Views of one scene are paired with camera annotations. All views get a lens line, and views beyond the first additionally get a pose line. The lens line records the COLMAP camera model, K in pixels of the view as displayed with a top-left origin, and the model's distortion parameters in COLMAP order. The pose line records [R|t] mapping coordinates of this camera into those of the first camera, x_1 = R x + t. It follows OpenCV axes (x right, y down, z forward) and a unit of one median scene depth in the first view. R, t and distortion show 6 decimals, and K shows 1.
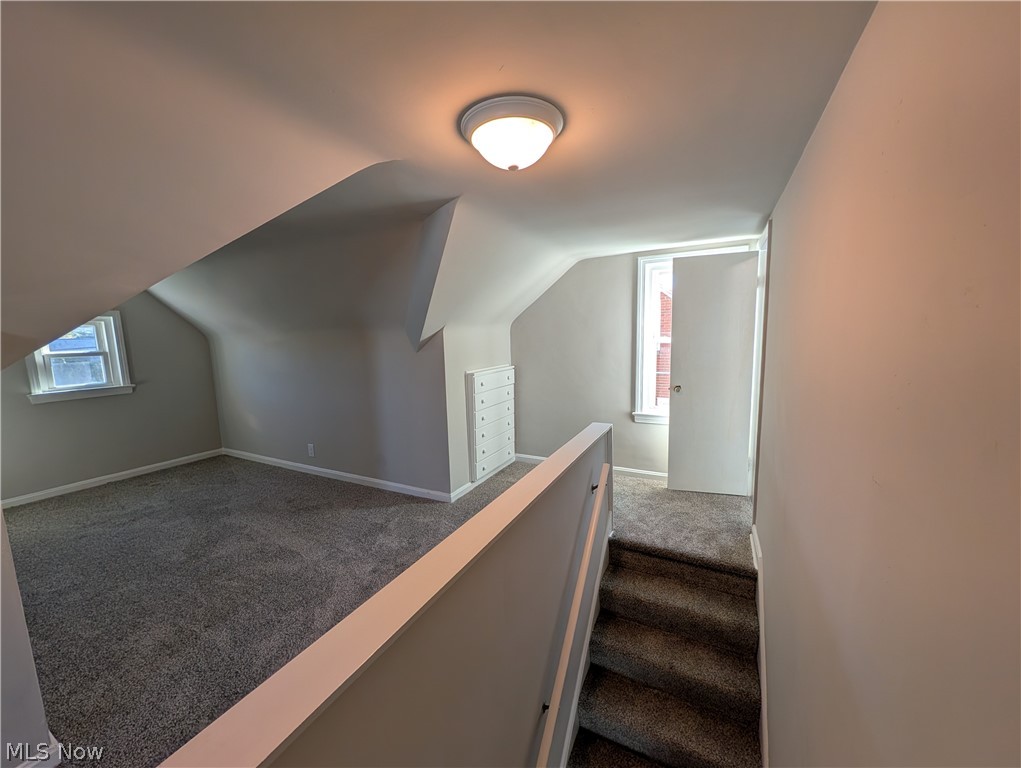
lens RADIAL K [[389.9, 0, 509.9], [0, 389.9, 384.8], [0, 0, 1]] dist [0.000046, 0.000454]
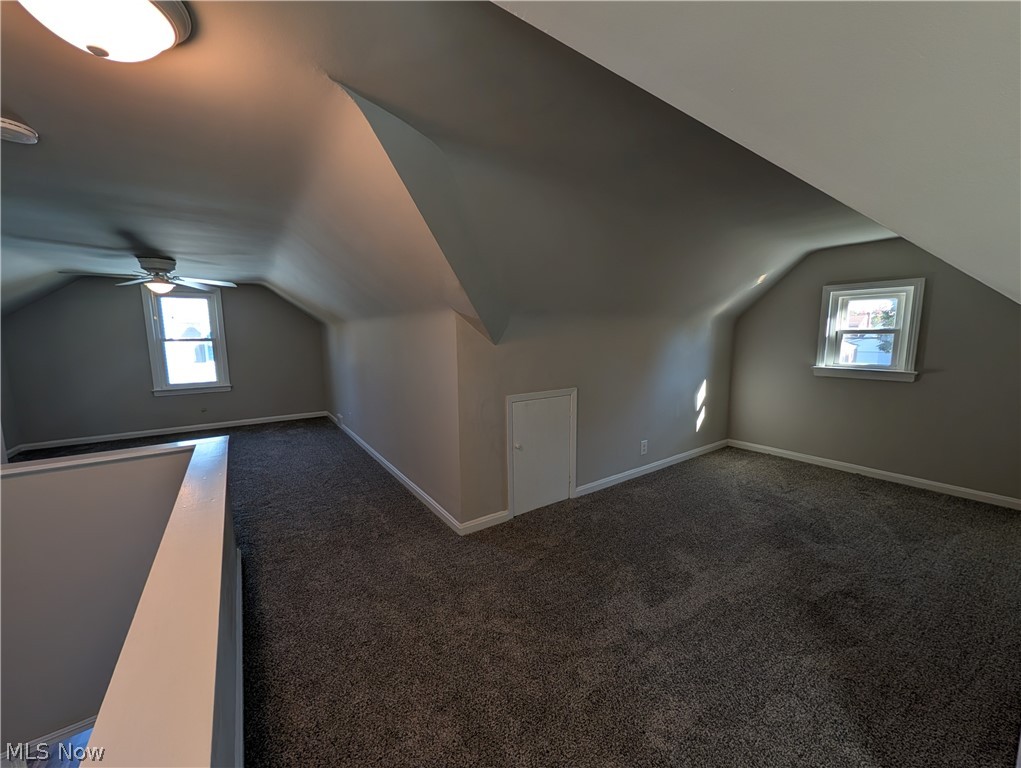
lens RADIAL K [[389.9, 0, 507.2], [0, 389.9, 383.6], [0, 0, 1]] dist [0.000046, 0.000454]
pose [[-0.468199, 0.143433, -0.871904, 0.138015], [-0.088040, 0.974255, 0.207547, -0.084970], [0.879226, 0.173936, -0.443517, 0.784170]]
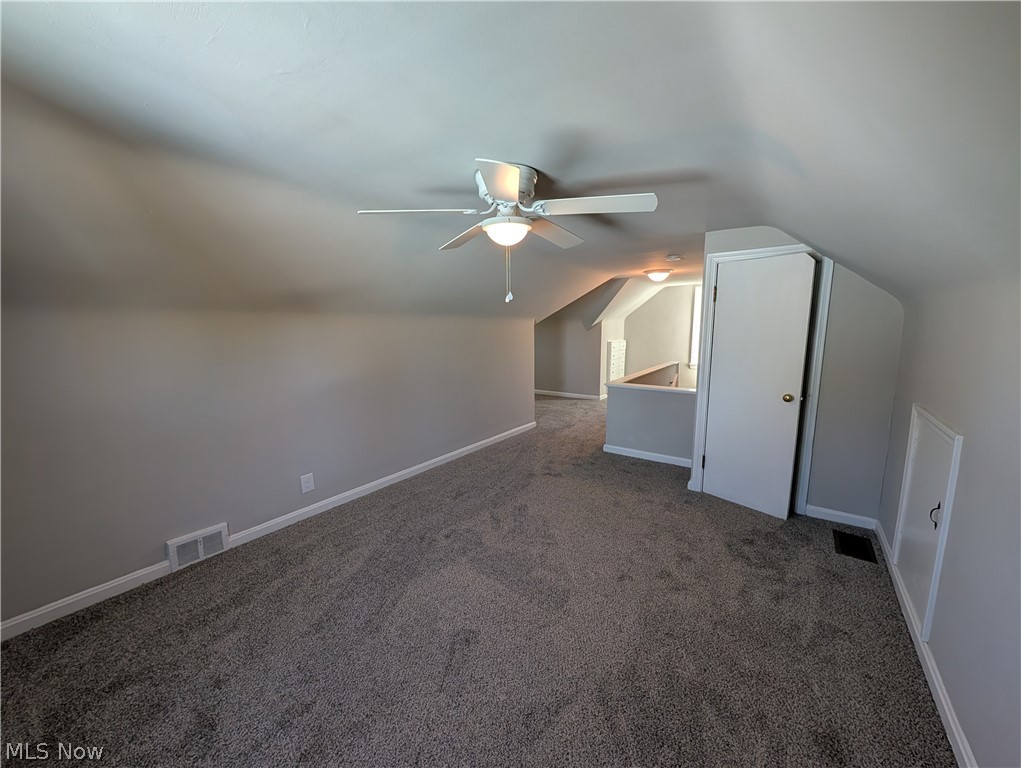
lens RADIAL K [[389.9, 0, 509.7], [0, 389.9, 384.3], [0, 0, 1]] dist [0.000046, 0.000454]
pose [[0.988423, 0.043376, -0.145391, -0.232225], [-0.037956, 0.998485, 0.039846, 0.099284], [0.146899, -0.033866, 0.988572, -0.859376]]
